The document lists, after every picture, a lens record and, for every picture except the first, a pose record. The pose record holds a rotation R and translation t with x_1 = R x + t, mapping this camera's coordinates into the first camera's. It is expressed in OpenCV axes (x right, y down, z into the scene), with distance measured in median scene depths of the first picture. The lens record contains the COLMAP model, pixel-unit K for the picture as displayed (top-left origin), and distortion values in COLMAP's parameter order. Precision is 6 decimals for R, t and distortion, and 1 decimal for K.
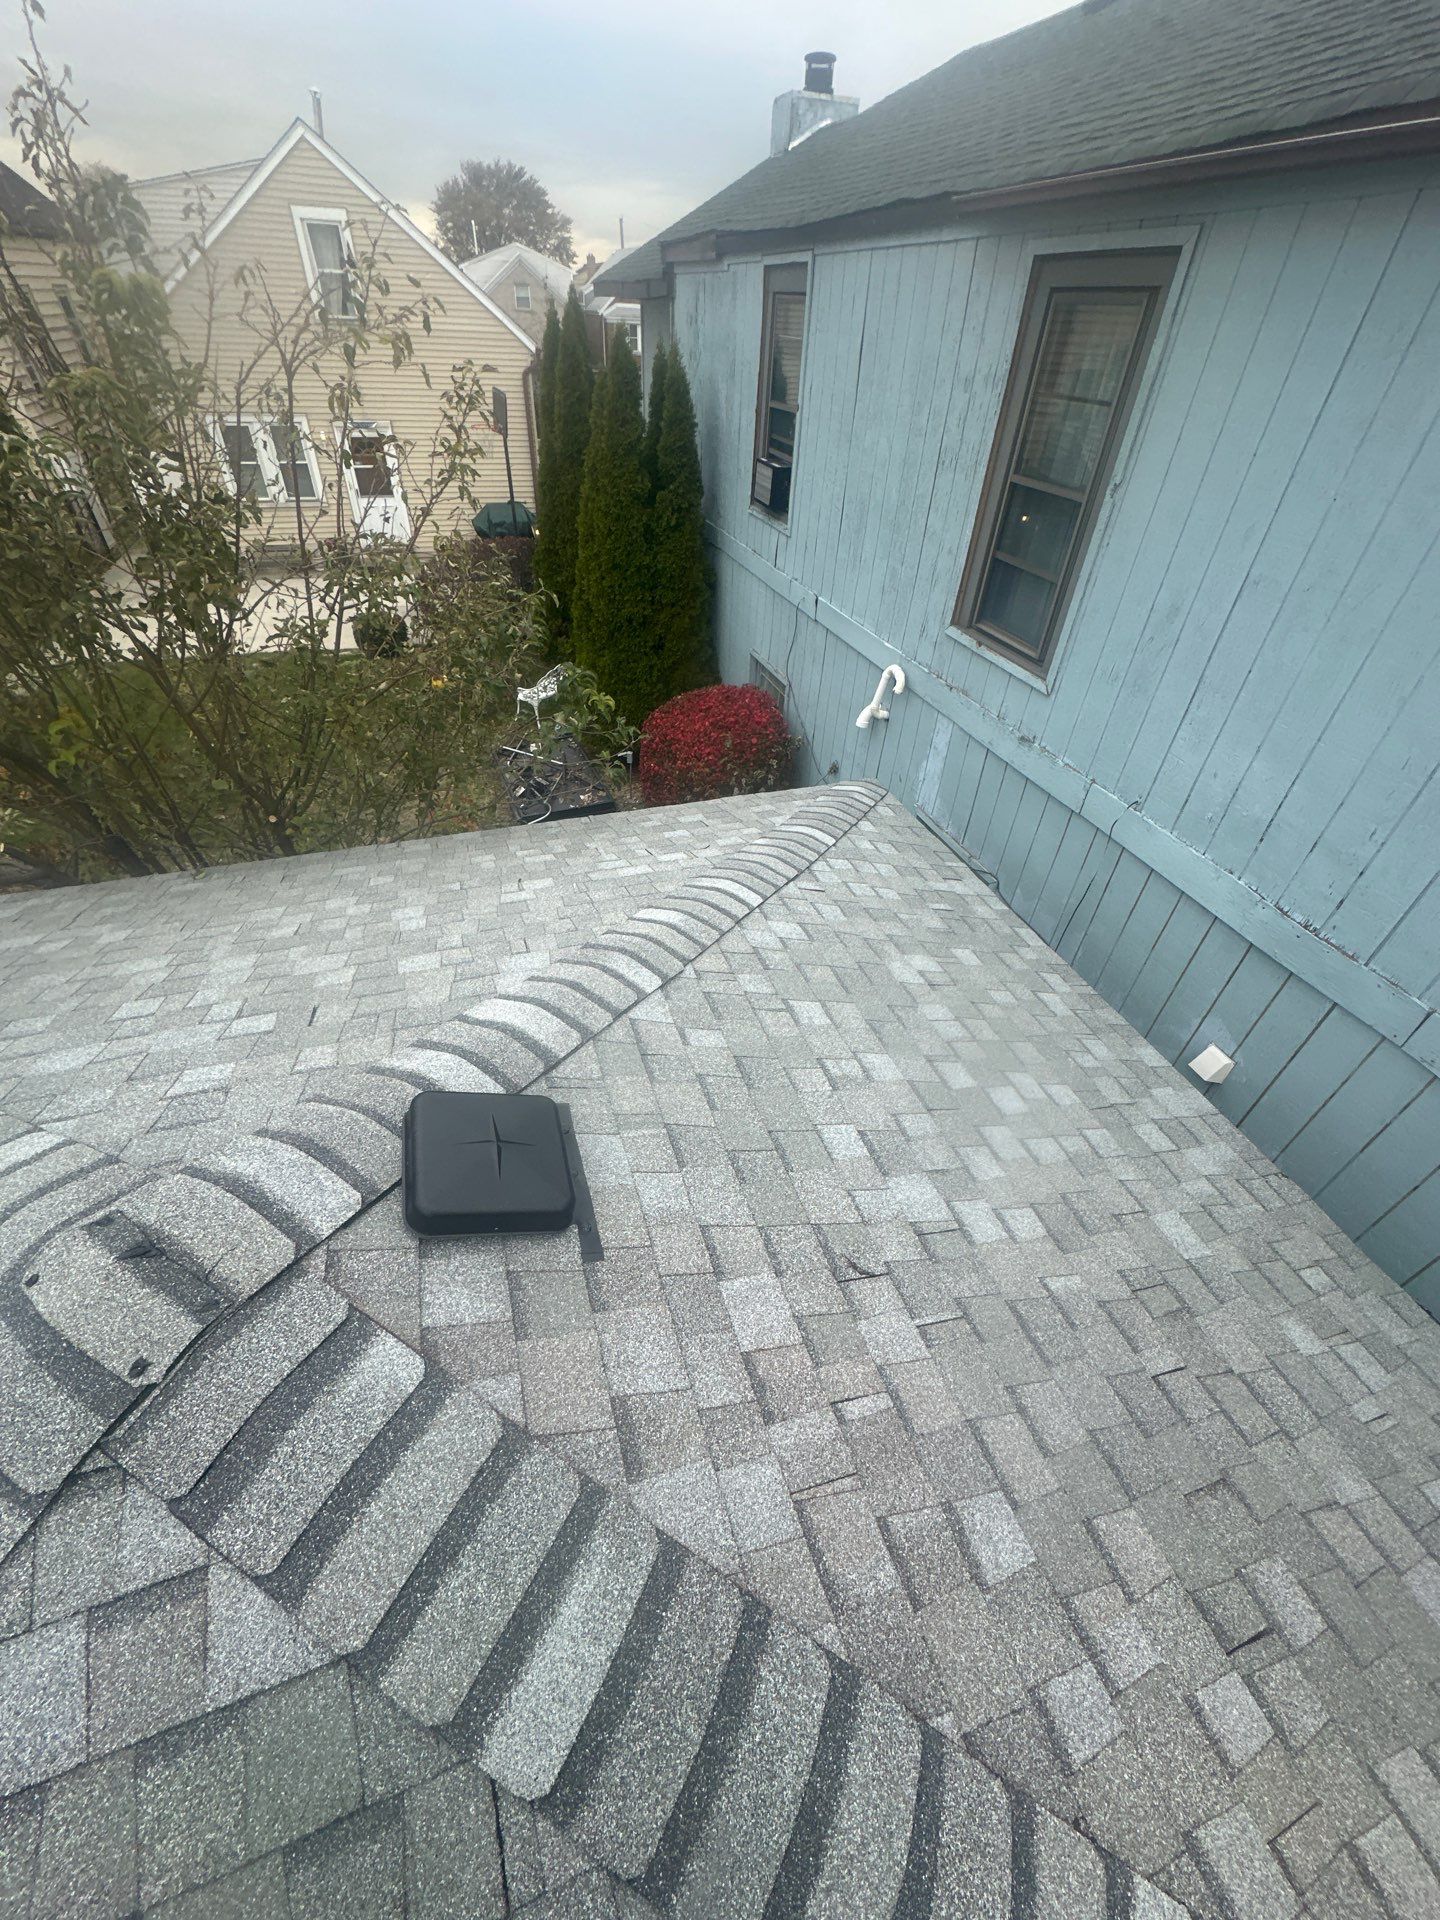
lens RADIAL K [[764.2, 0, 717.7], [0, 764.2, 957.5], [0, 0, 1]] dist [-0.005973, 0.000584]
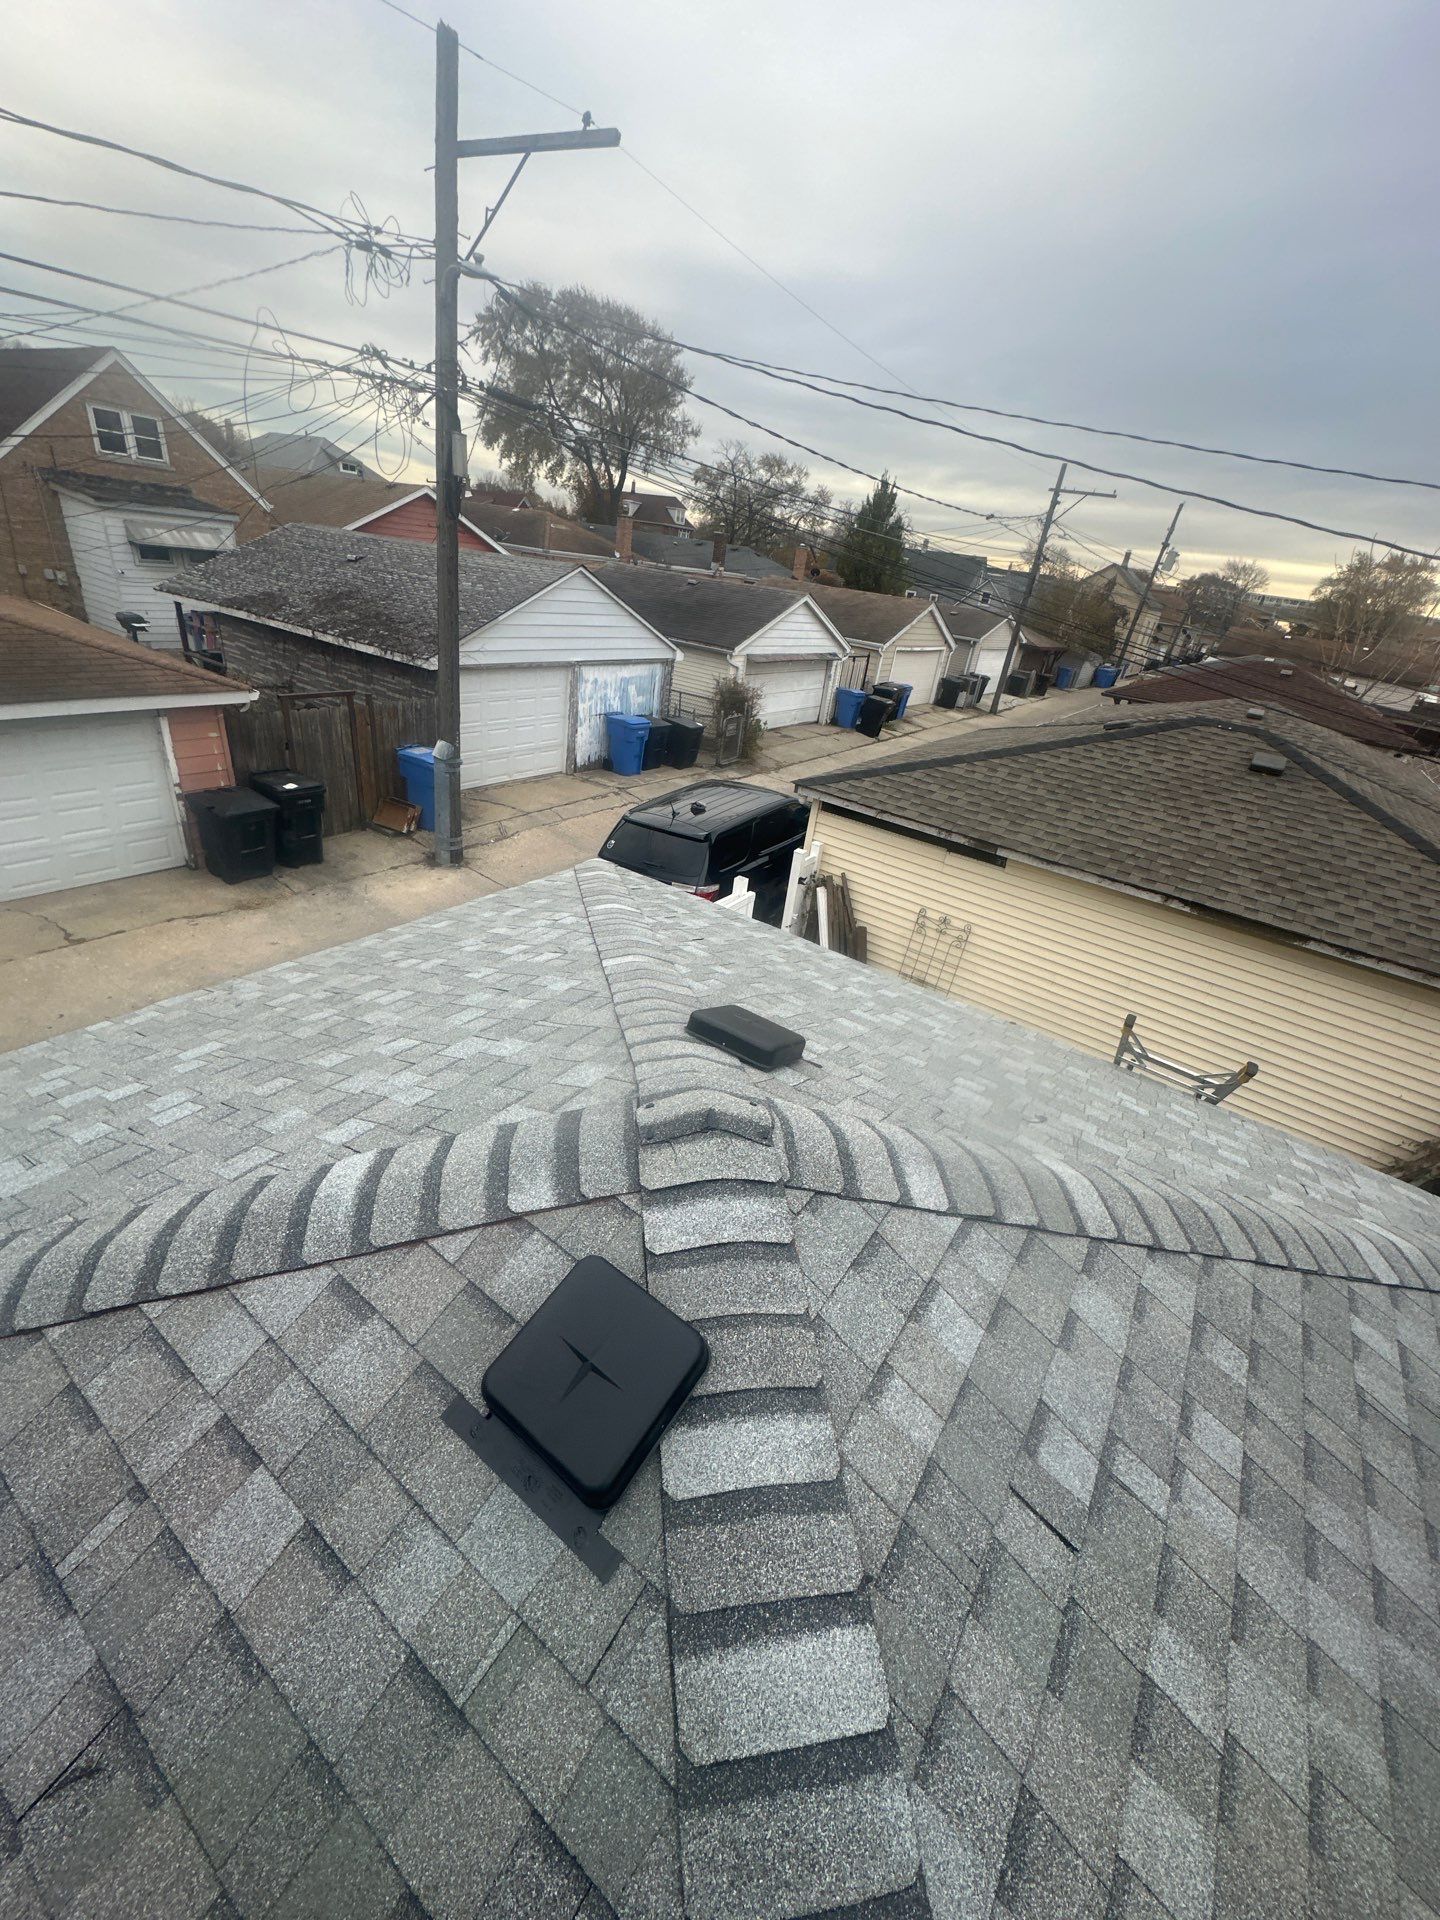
lens RADIAL K [[764.2, 0, 714.8], [0, 764.2, 954.2], [0, 0, 1]] dist [-0.005973, 0.000584]
pose [[-0.795378, 0.134211, -0.591068, 0.060968], [-0.501303, 0.402470, 0.765972, -0.757381], [0.340689, 0.905541, -0.252835, 0.920845]]
